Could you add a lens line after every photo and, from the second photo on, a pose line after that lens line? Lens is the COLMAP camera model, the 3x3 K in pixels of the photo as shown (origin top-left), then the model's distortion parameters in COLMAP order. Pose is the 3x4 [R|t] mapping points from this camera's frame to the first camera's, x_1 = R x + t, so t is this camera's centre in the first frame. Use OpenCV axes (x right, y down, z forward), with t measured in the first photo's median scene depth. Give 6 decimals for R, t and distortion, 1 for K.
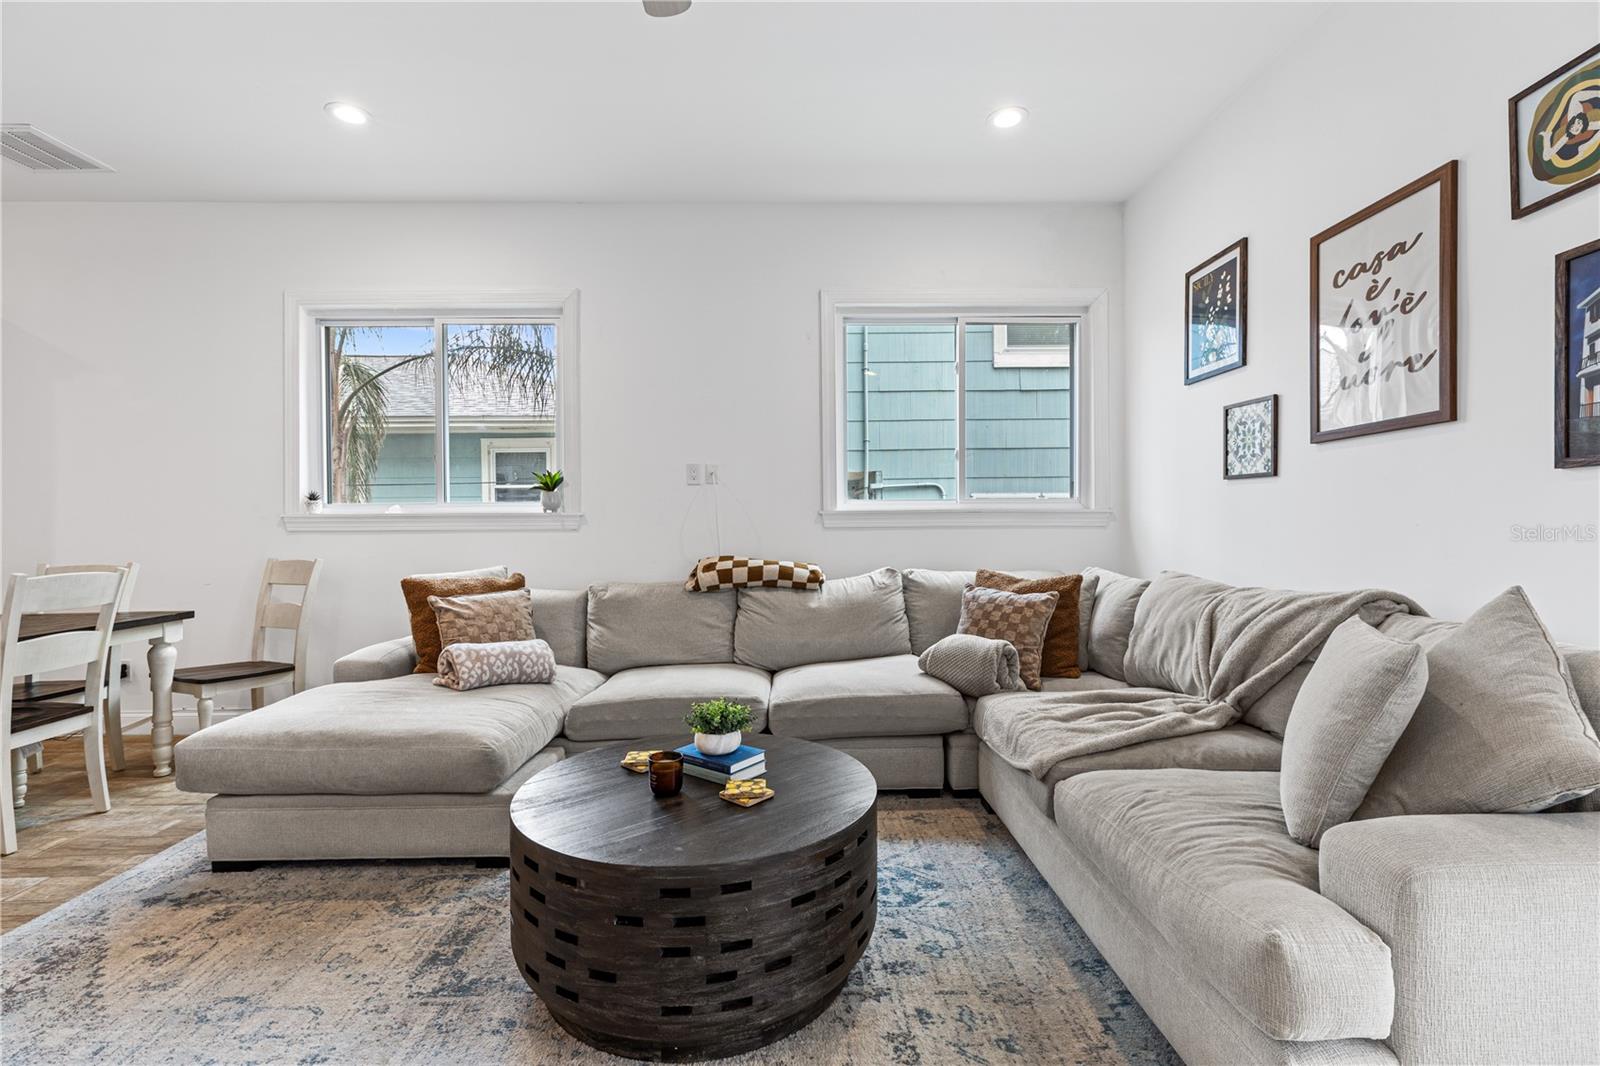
lens RADIAL K [[714.2, 0, 793.3], [0, 714.2, 529.1], [0, 0, 1]] dist [0.002149, 0.001808]
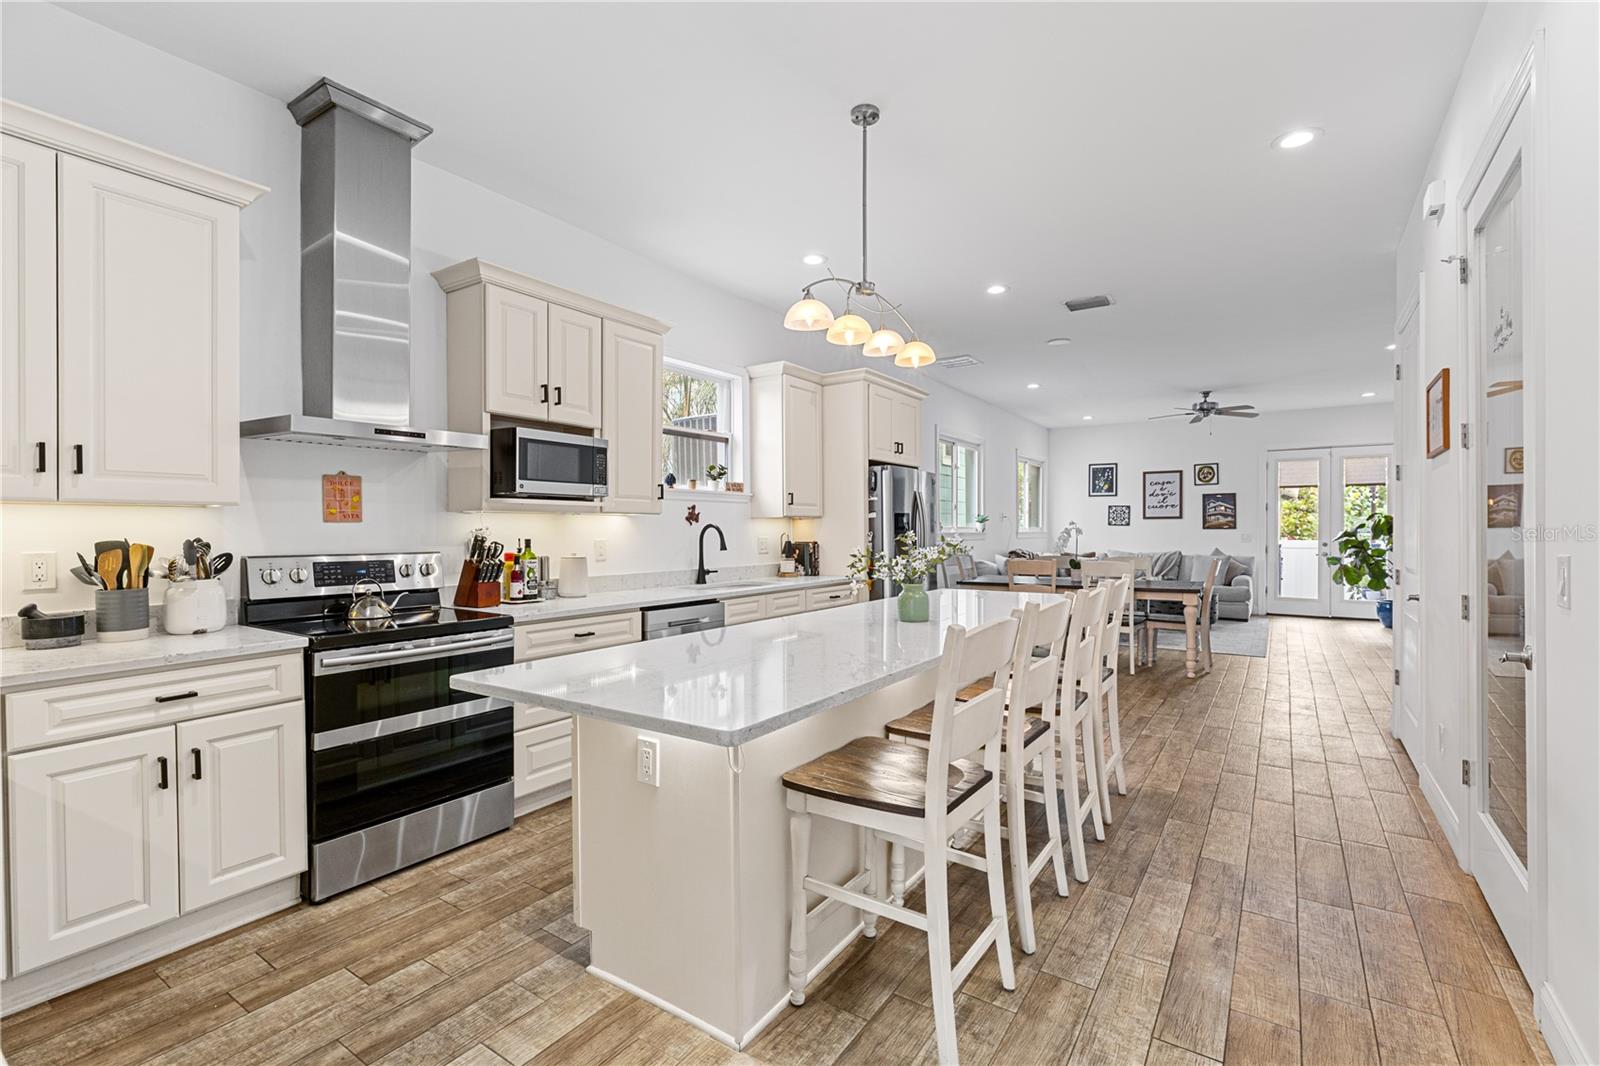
lens RADIAL K [[714.2, 0, 802.8], [0, 714.2, 534.5], [0, 0, 1]] dist [0.002149, 0.001808]
pose [[0.569075, 0.003640, 0.822278, -3.668714], [0.001331, 0.999985, -0.005348, -0.007591], [-0.822284, 0.004138, 0.569062, 0.215245]]
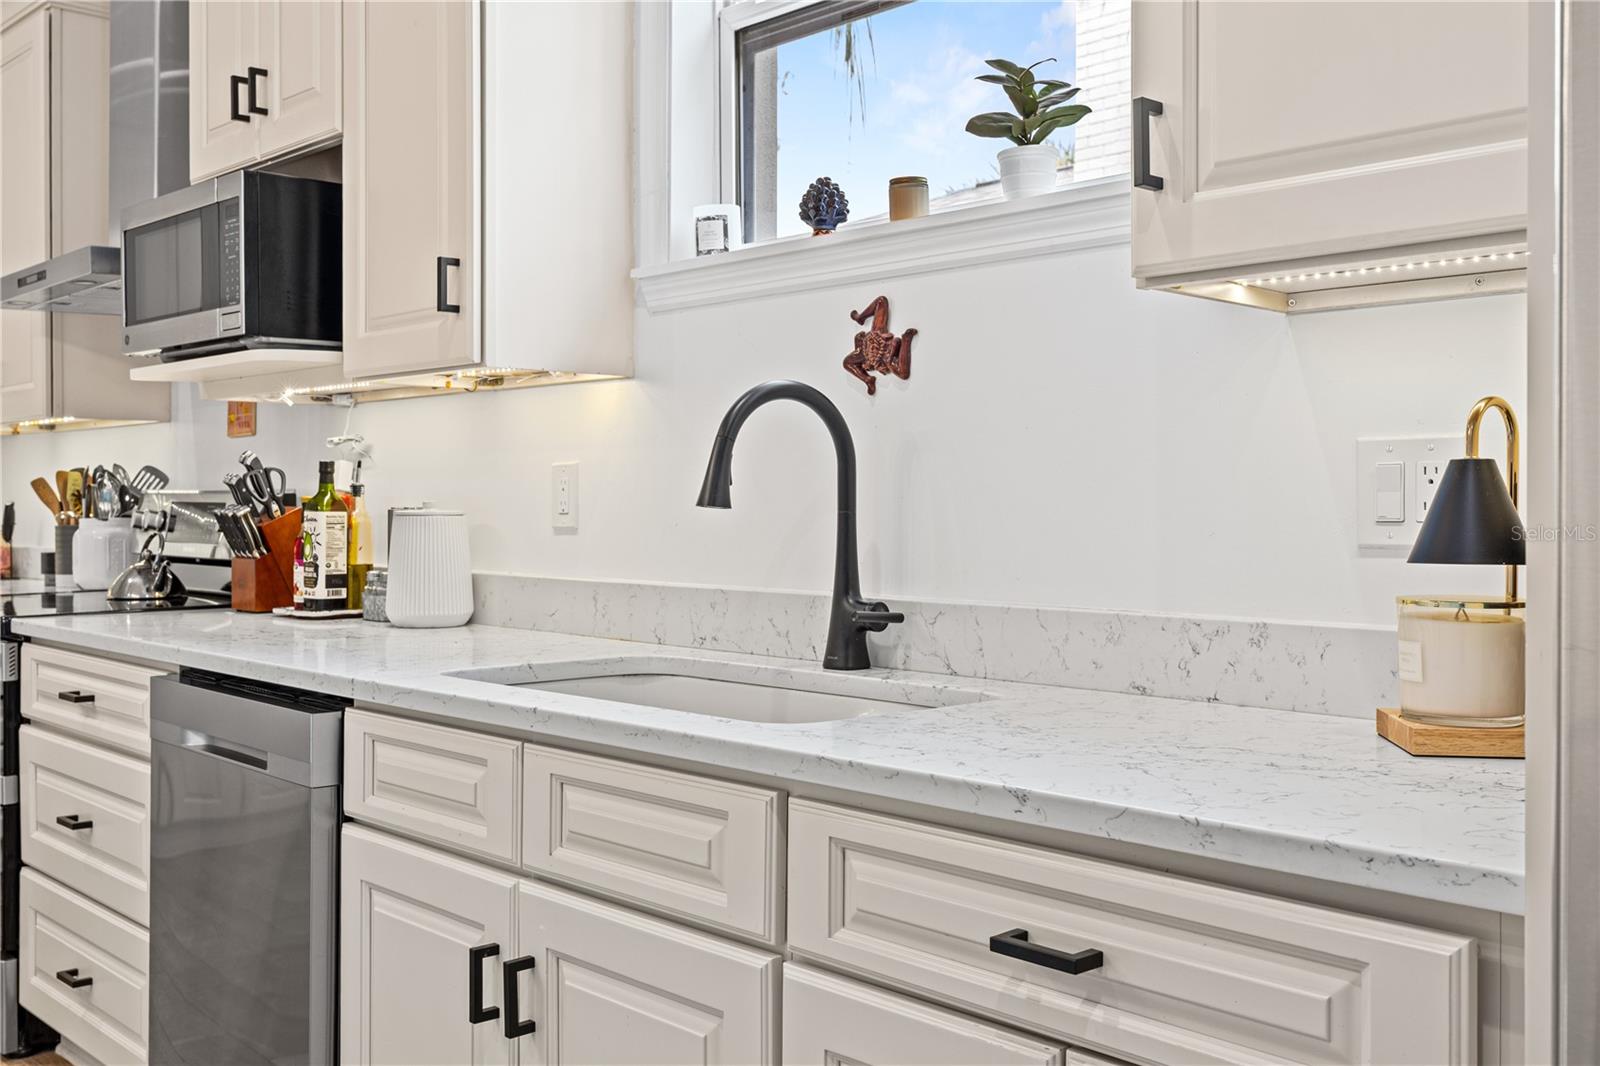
lens RADIAL K [[1513.7, 0, 819.5], [0, 1513.7, 523.7], [0, 0, 1]] dist [-0.002766, 0.000000]
pose [[0.693833, 0.020306, -0.719849, -1.891720], [-0.008343, 0.999762, 0.020161, 0.012669], [0.720088, -0.007983, 0.693837, 0.828887]]
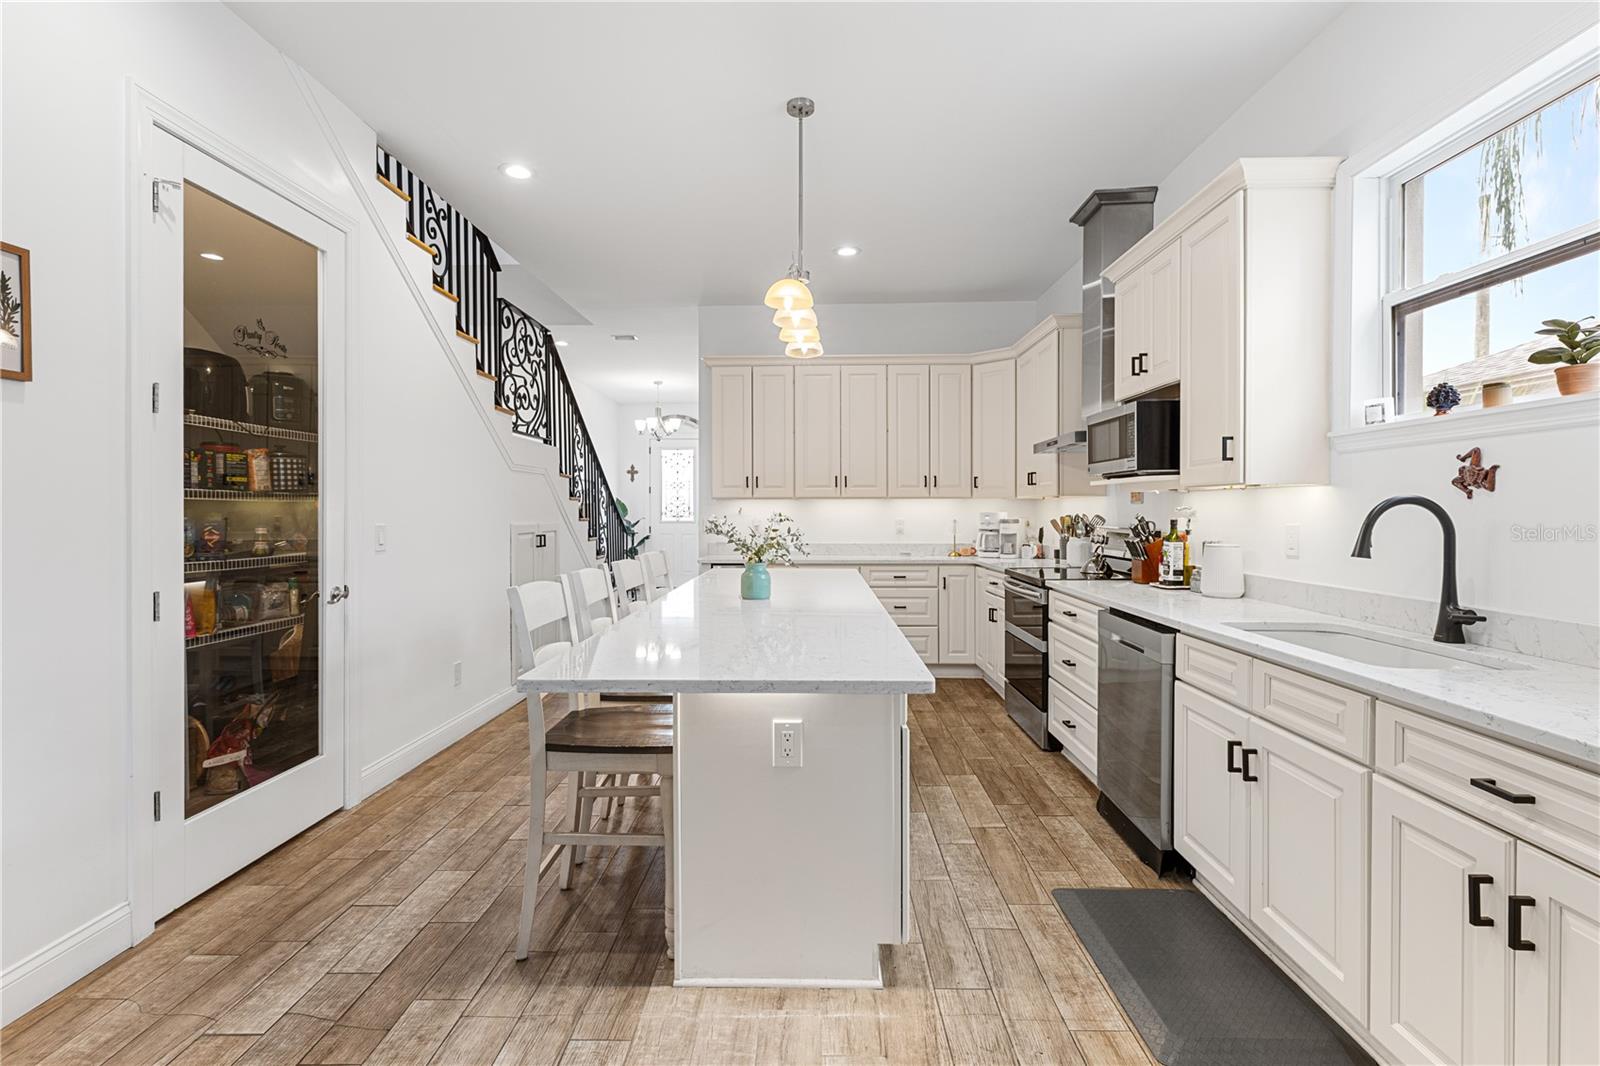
lens RADIAL K [[738.2, 0, 807.9], [0, 738.2, 516.8], [0, 0, 1]] dist [0.001479, 0.000298]
pose [[-0.023679, 0.017906, -0.999559, -1.694956], [0.004656, 0.999831, 0.017800, -0.036271], [0.999709, -0.004232, -0.023759, 0.756684]]
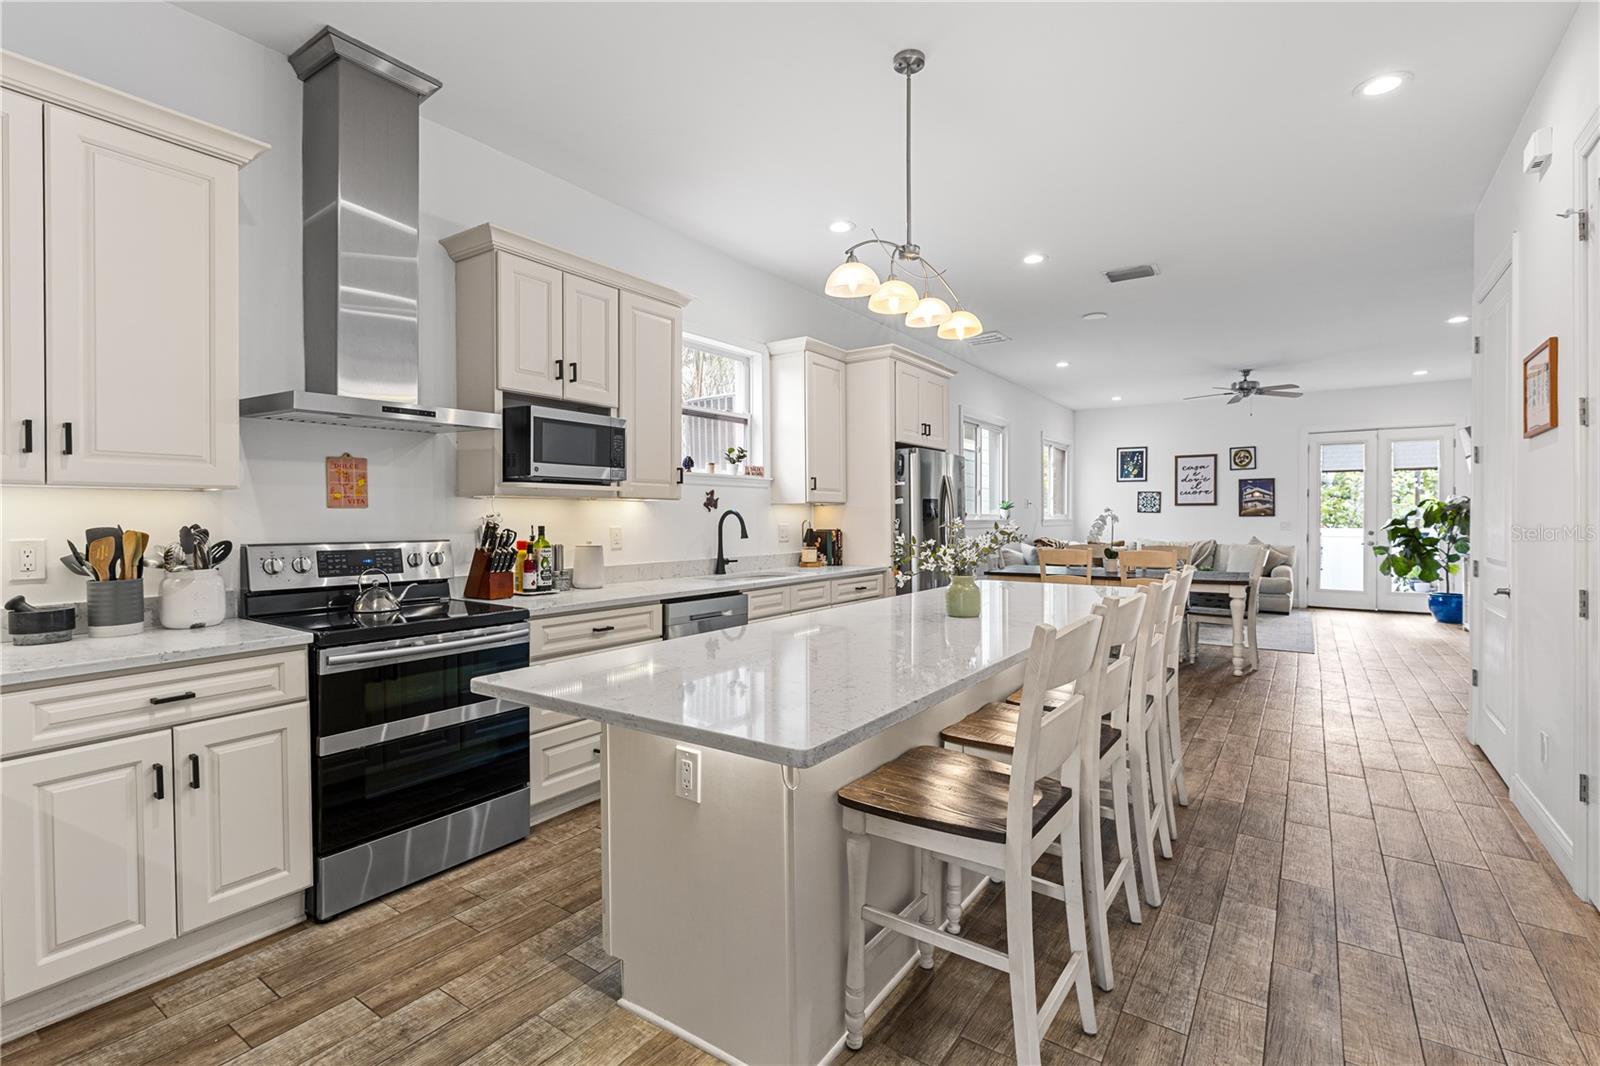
lens RADIAL K [[738.2, 0, 795.1], [0, 738.2, 521.7], [0, 0, 1]] dist [0.001479, 0.000298]
pose [[0.582470, 0.003696, 0.812844, -3.654601], [-0.001672, 0.999993, -0.003349, -0.010676], [-0.812850, 0.000592, 0.582472, 0.280619]]
